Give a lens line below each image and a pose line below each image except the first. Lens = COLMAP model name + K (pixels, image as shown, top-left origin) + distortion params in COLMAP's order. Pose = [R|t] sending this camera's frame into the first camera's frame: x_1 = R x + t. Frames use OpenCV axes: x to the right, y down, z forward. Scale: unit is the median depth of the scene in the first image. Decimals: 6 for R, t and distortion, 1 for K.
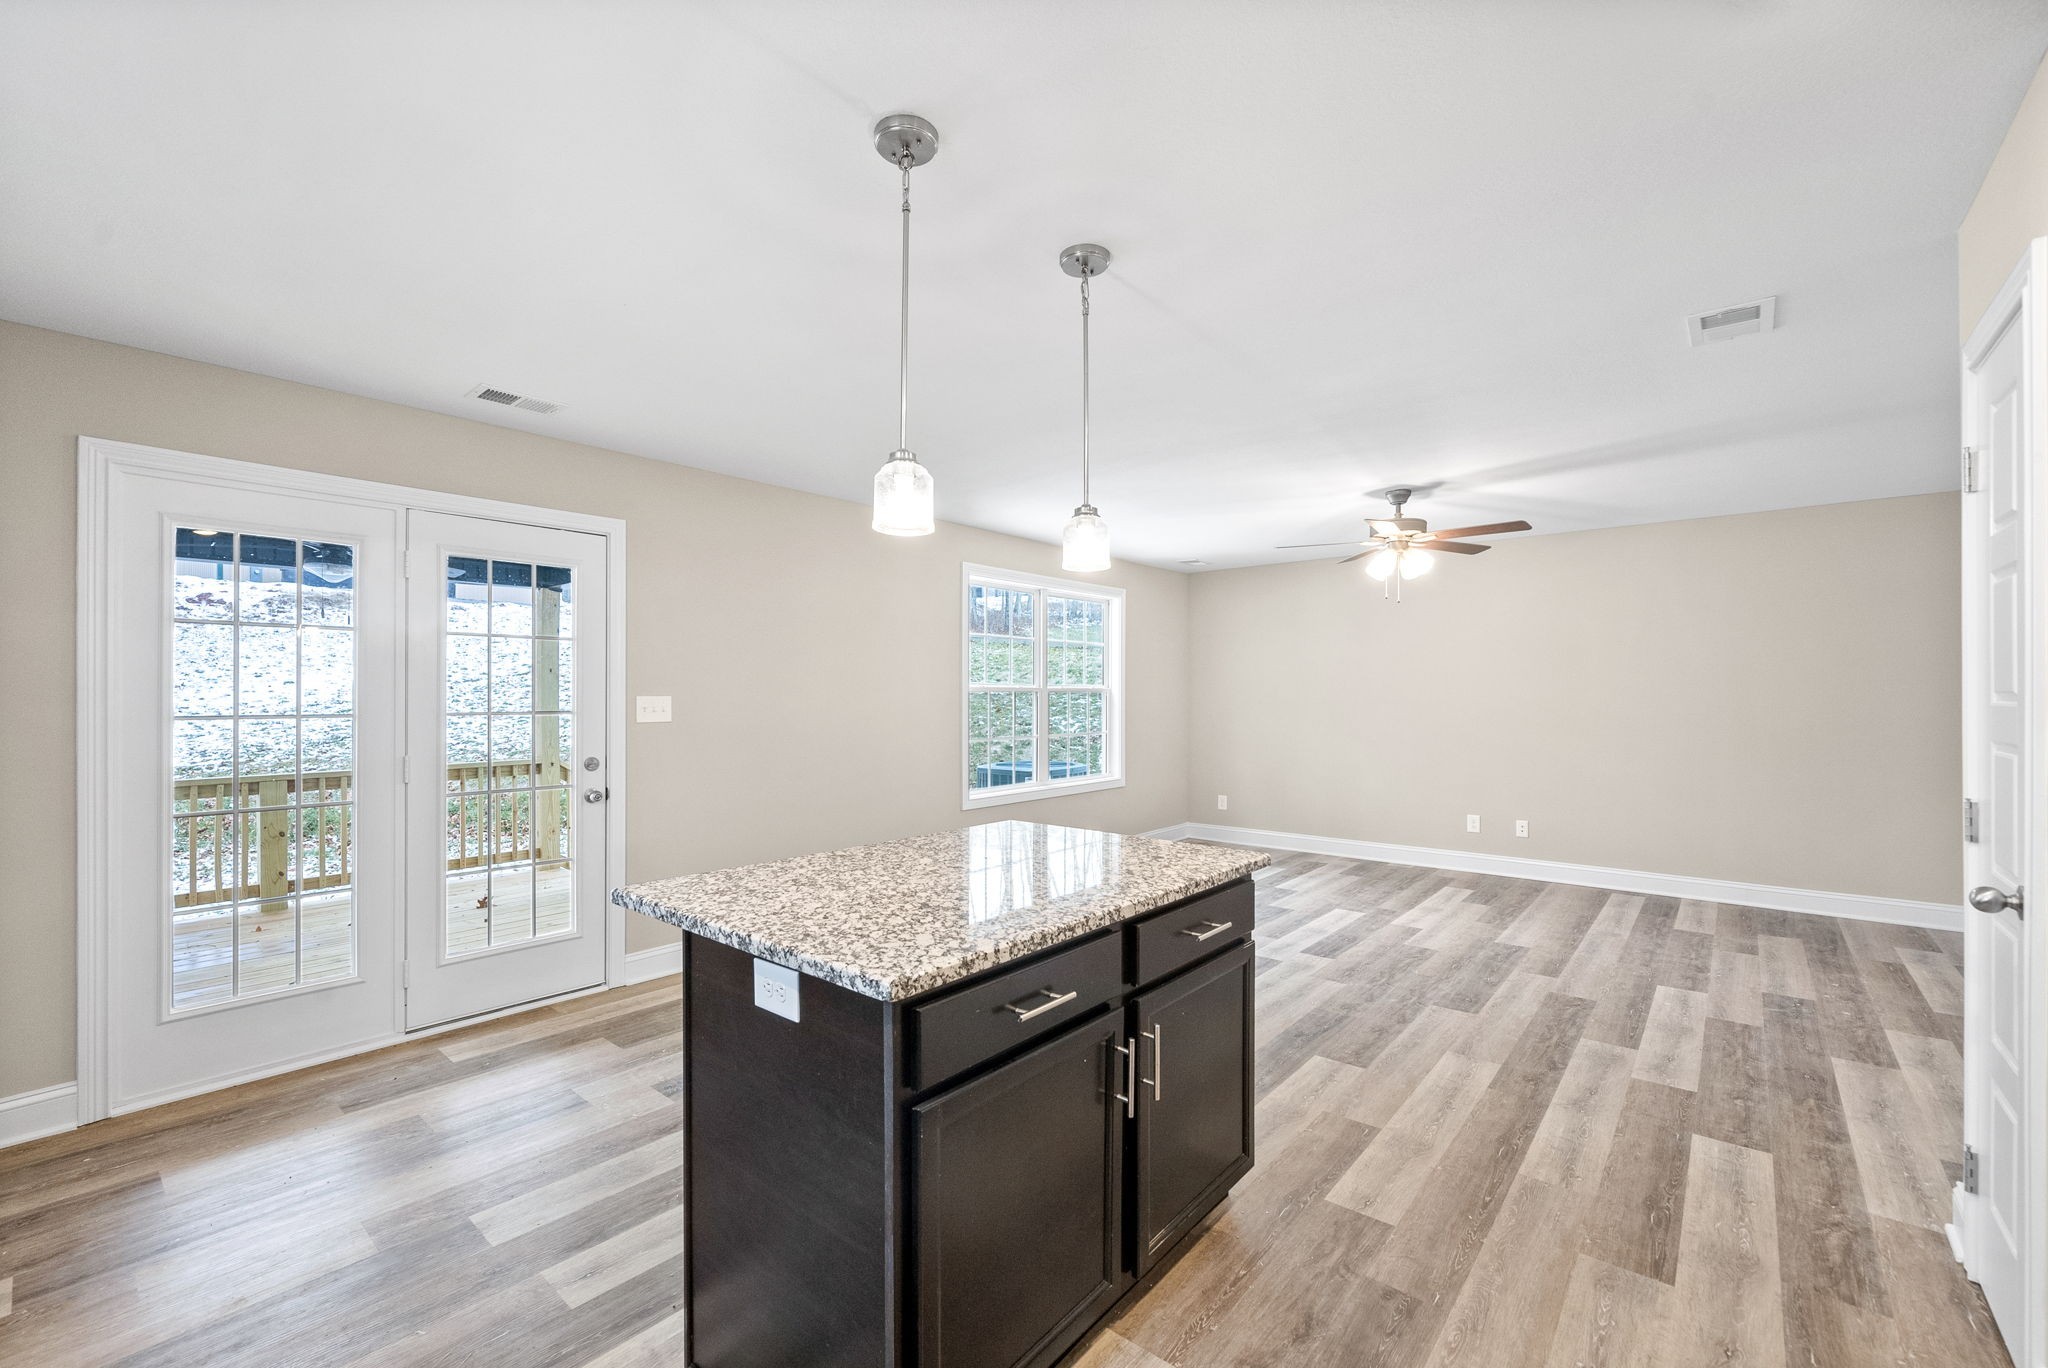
lens RADIAL K [[842.4, 0, 1008.7], [0, 842.4, 704.9], [0, 0, 1]] dist [-0.001536, -0.000117]
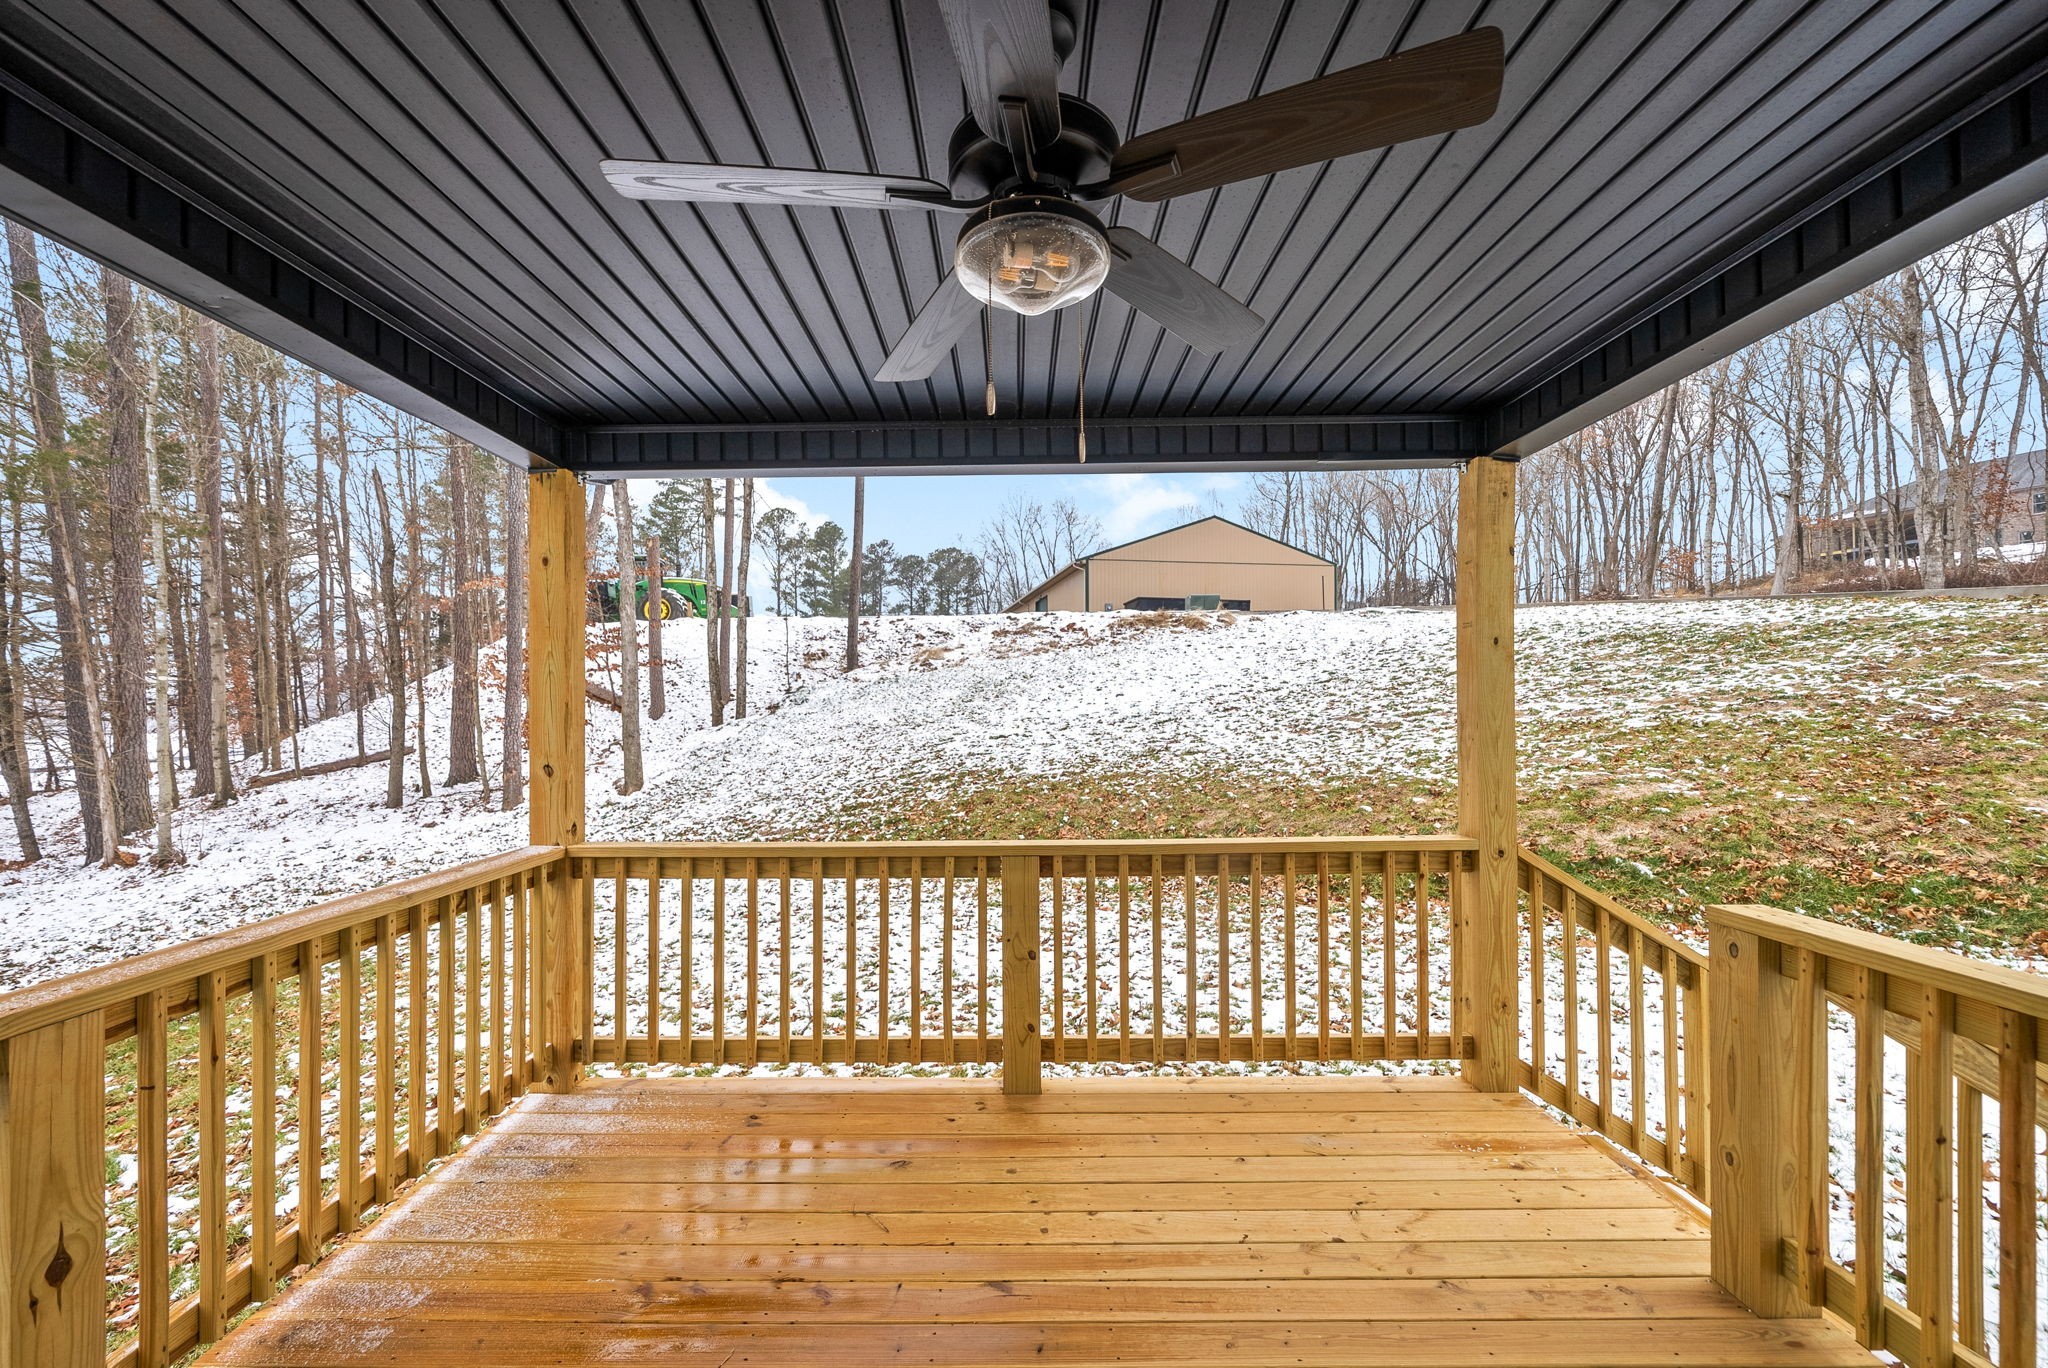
lens RADIAL K [[842.4, 0, 1008.7], [0, 842.4, 704.9], [0, 0, 1]] dist [-0.001536, -0.000117]
pose [[0.655531, -0.007386, -0.755132, -0.531197], [-0.003826, 0.999907, -0.013102, 0.001155], [0.755158, 0.011478, 0.655442, 0.723788]]
